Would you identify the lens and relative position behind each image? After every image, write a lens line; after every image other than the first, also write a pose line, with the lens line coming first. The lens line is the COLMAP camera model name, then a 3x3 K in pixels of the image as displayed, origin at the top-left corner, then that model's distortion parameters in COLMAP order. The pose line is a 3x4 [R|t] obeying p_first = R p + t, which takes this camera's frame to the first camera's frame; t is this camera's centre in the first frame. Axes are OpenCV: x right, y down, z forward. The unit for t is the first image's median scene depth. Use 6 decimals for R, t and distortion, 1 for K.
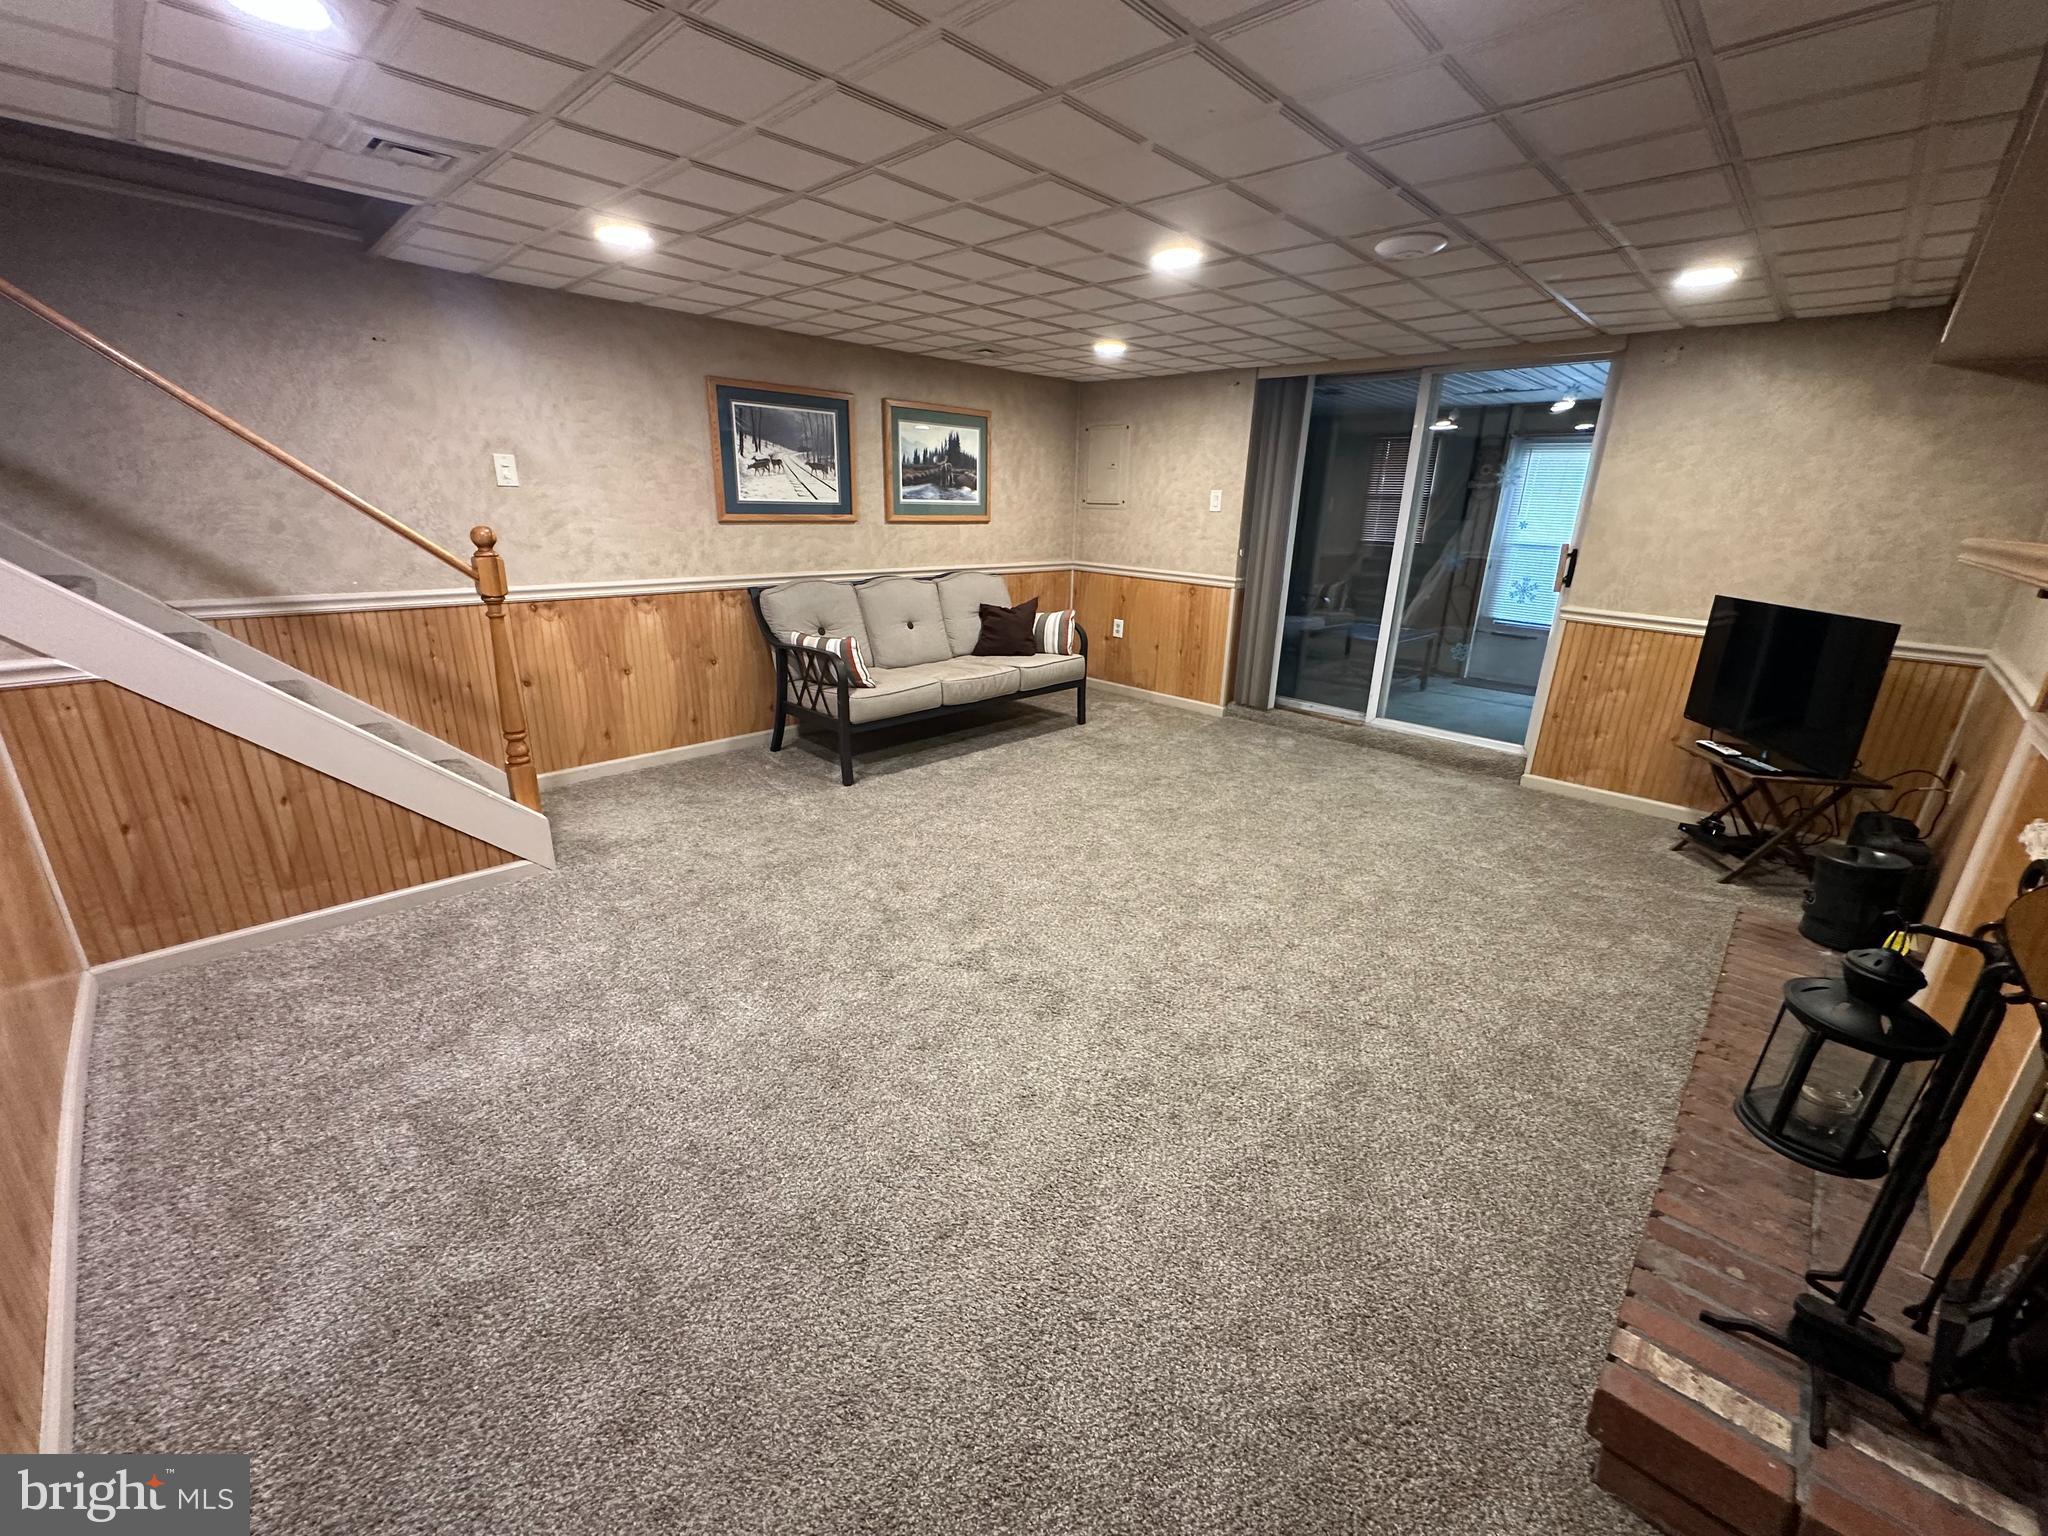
lens RADIAL K [[820.1, 0, 1024.1], [0, 820.1, 771.6], [0, 0, 1]] dist [-0.004937, 0.000884]
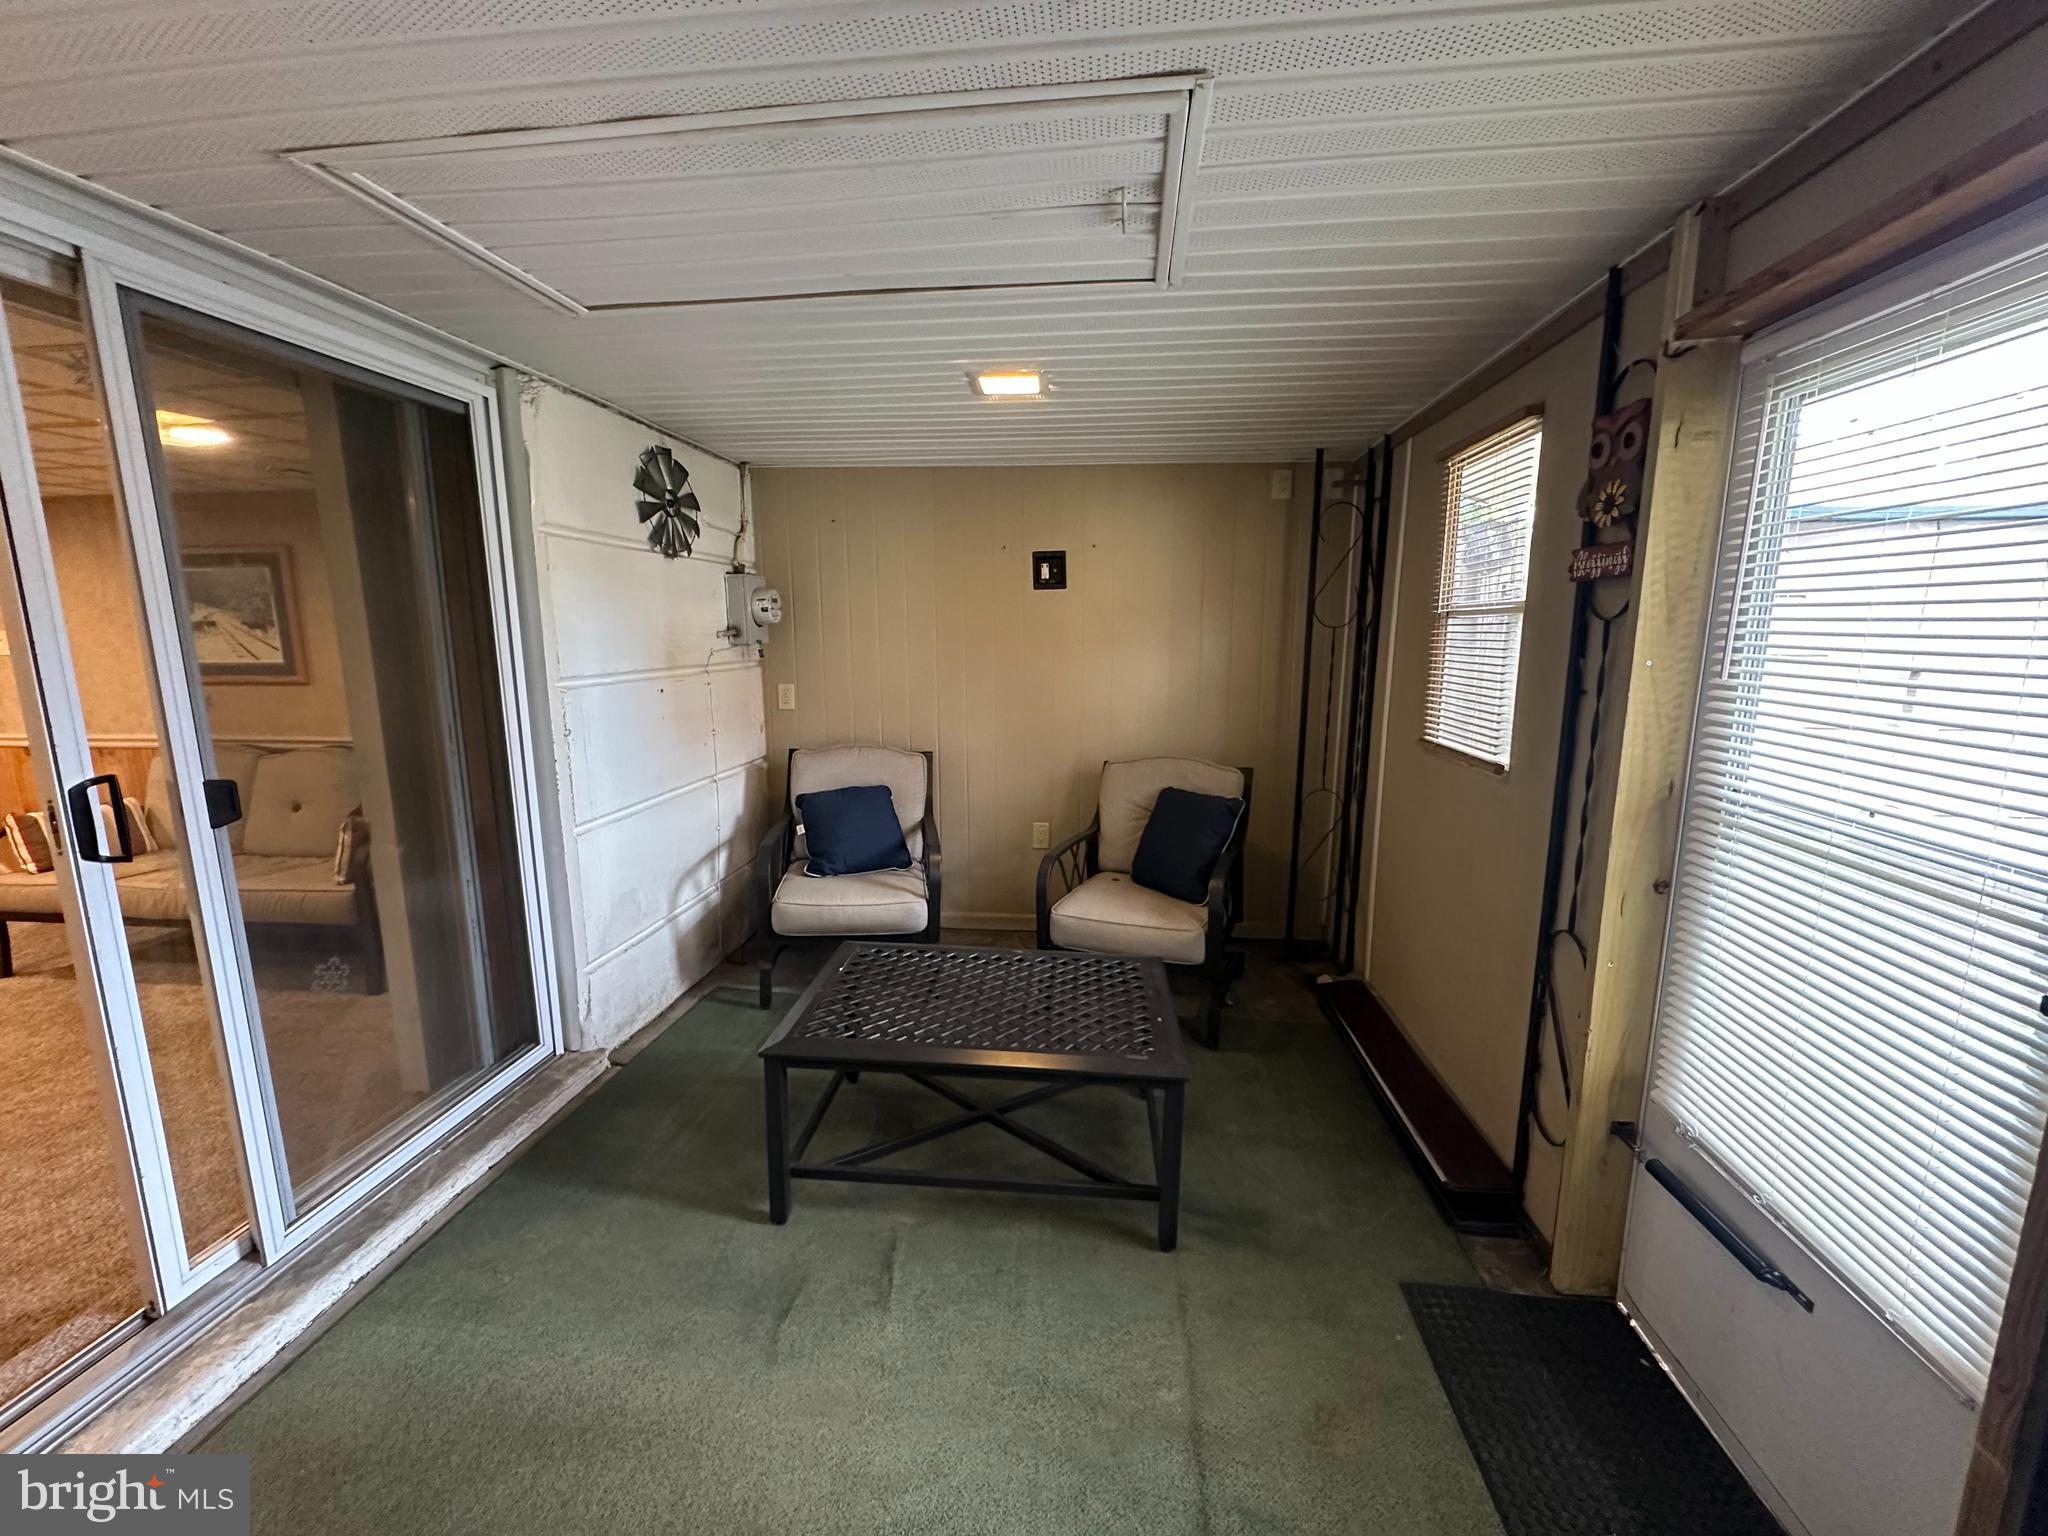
lens RADIAL K [[816.9, 0, 1023.7], [0, 816.9, 770.4], [0, 0, 1]] dist [-0.005491, 0.001296]
pose [[0.616704, 0.101086, -0.780678, 1.070143], [-0.227951, 0.972163, -0.054191, -0.383902], [0.753468, 0.211377, 0.622579, 1.184824]]
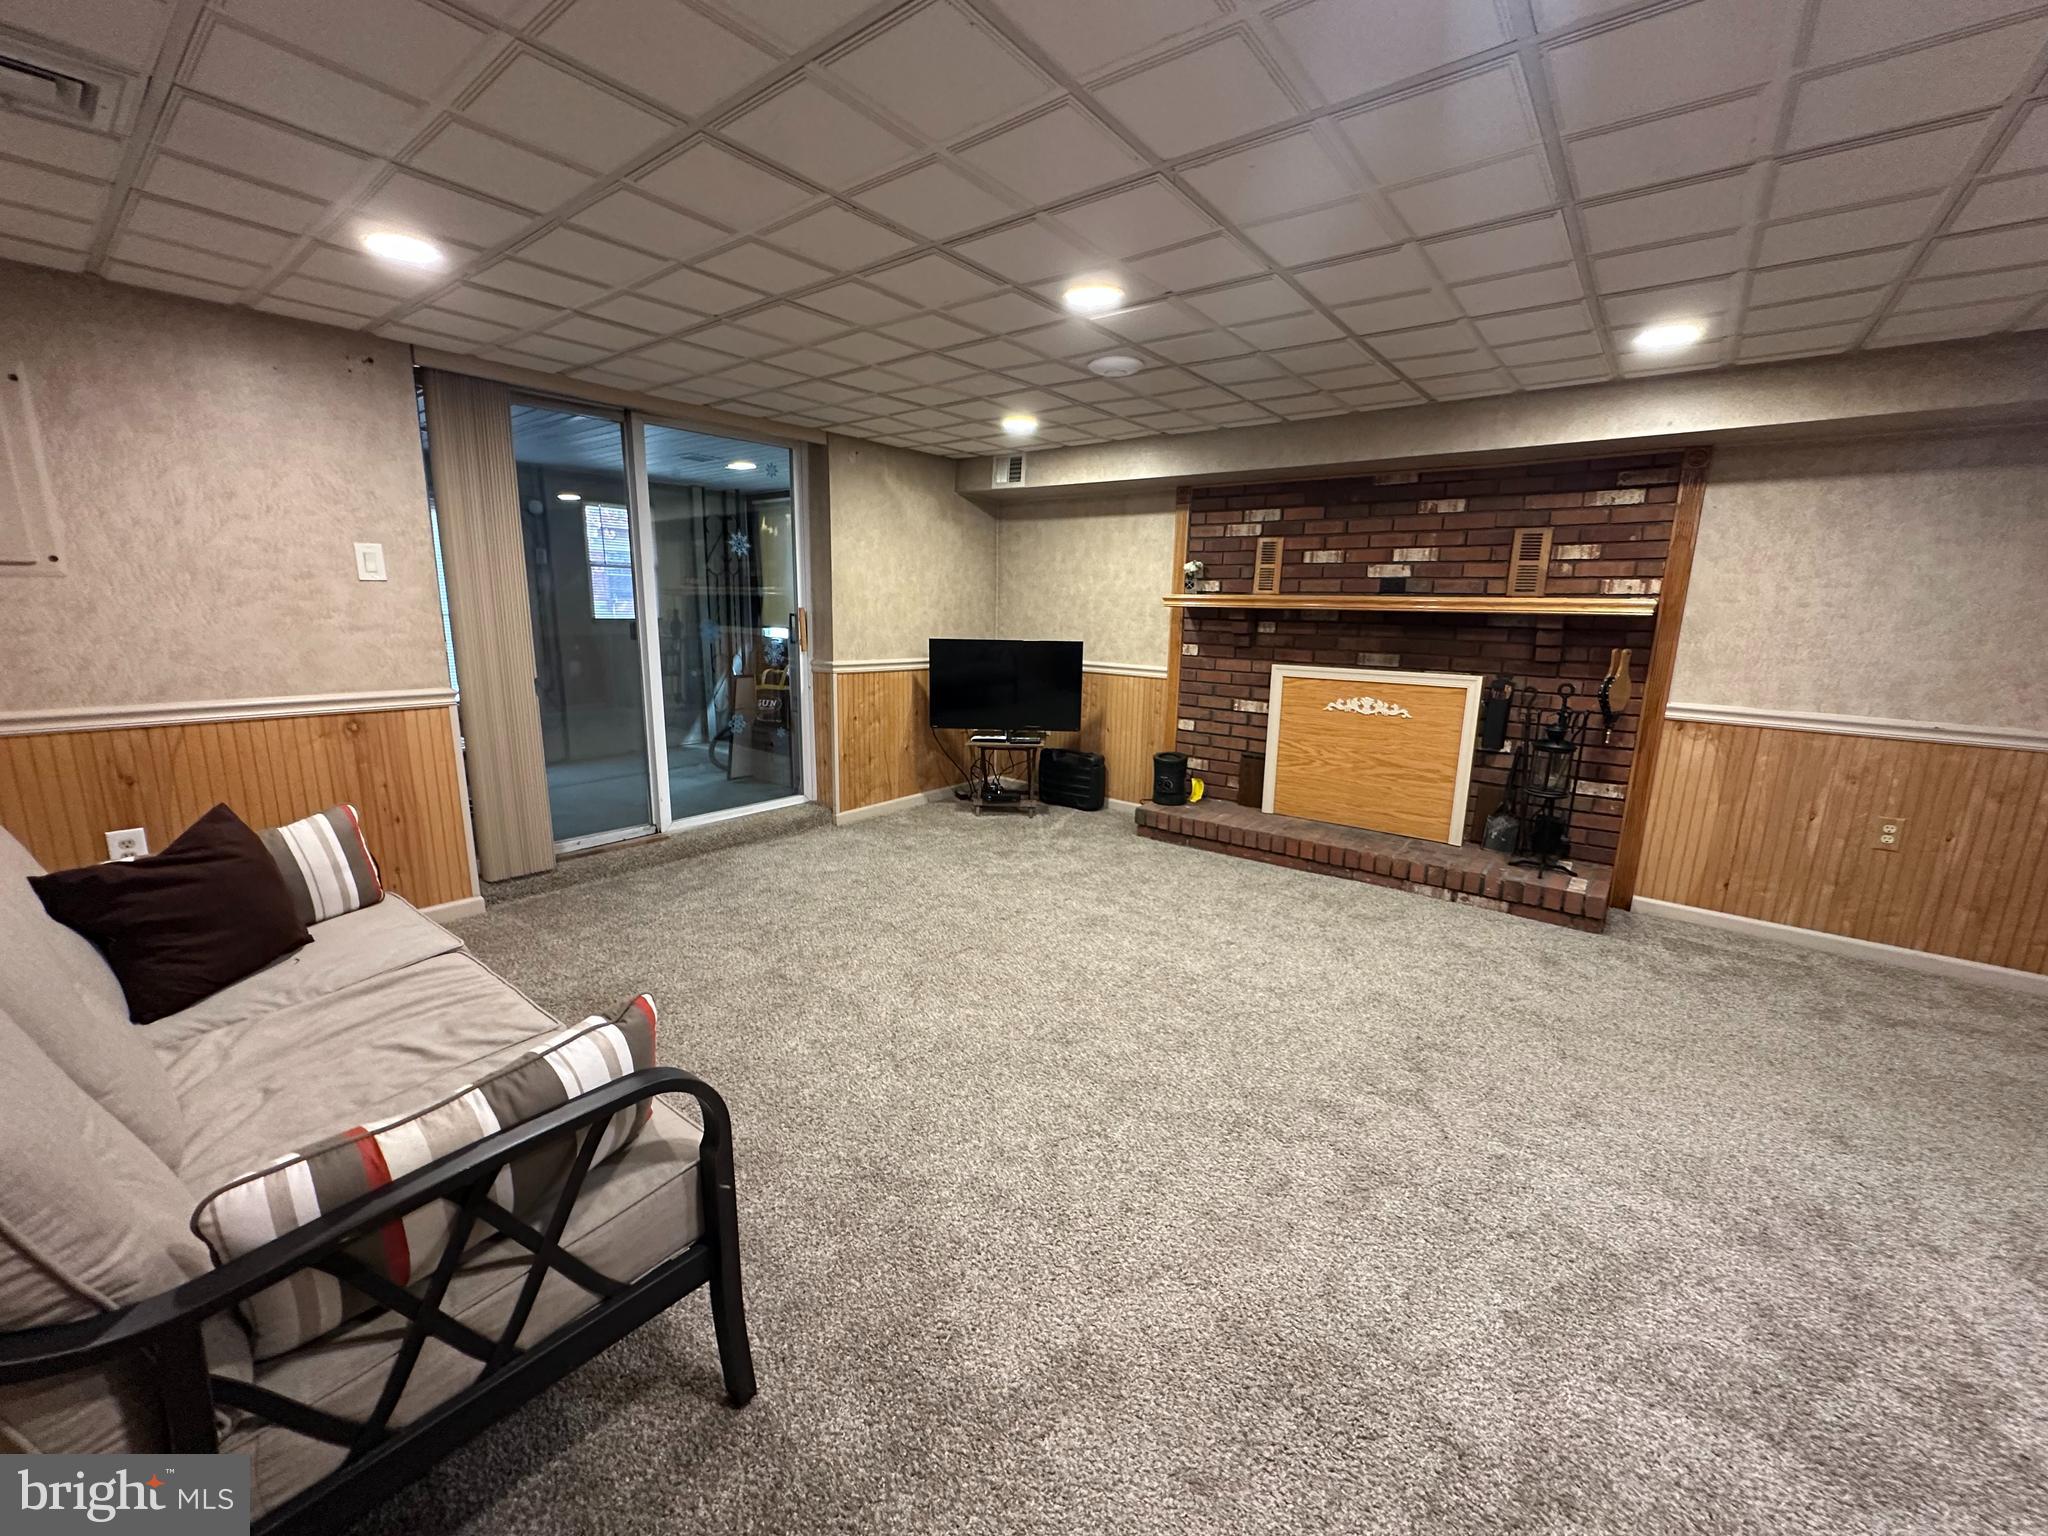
lens RADIAL K [[820.1, 0, 1024.1], [0, 820.1, 771.6], [0, 0, 1]] dist [-0.004937, 0.000884]
pose [[-0.100941, -0.233538, 0.967094, -0.470355], [0.294012, 0.921641, 0.253249, -0.259350], [-0.950456, 0.309901, -0.024368, 0.787815]]
